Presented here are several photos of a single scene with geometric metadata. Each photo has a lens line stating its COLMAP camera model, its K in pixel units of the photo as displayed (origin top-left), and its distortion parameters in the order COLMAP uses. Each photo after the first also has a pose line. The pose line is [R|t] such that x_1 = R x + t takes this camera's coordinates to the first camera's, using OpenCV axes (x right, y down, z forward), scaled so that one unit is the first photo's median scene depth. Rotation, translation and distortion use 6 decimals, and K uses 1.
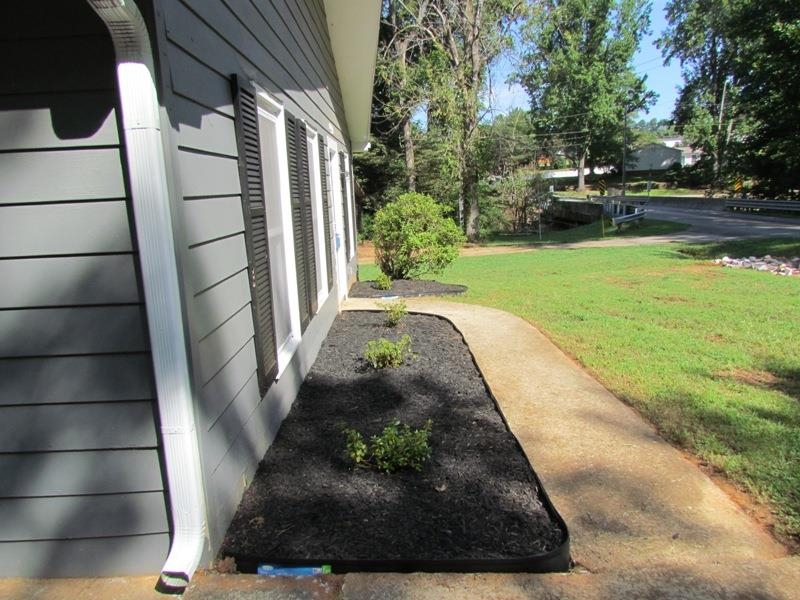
lens RADIAL K [[570.7, 0, 400.0], [0, 570.7, 300.0], [0, 0, 1]] dist [-0.038463, 0.003704]
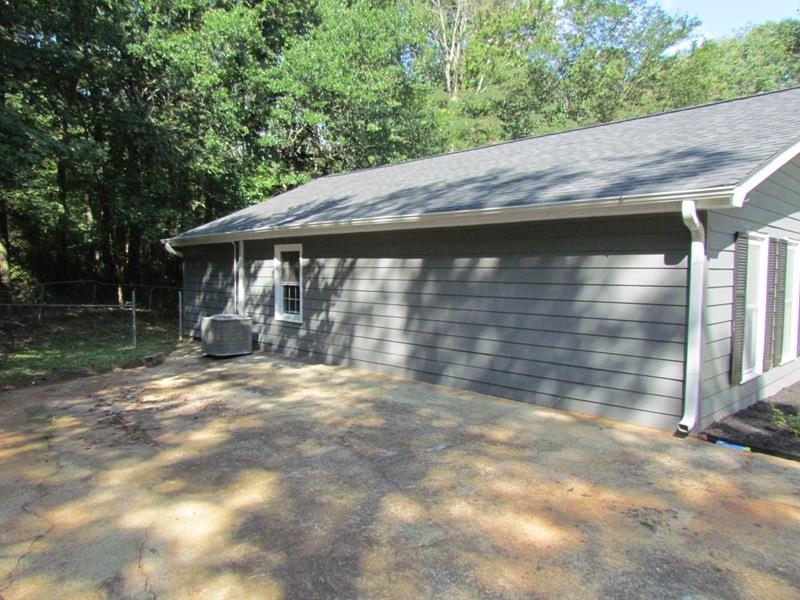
lens RADIAL K [[570.7, 0, 400.0], [0, 570.7, 300.0], [0, 0, 1]] dist [-0.038463, 0.003704]
pose [[0.685774, 0.087206, -0.722571, 0.499801], [-0.174951, 0.983438, -0.047352, 0.234438], [0.706474, 0.158887, 0.689673, -1.689807]]
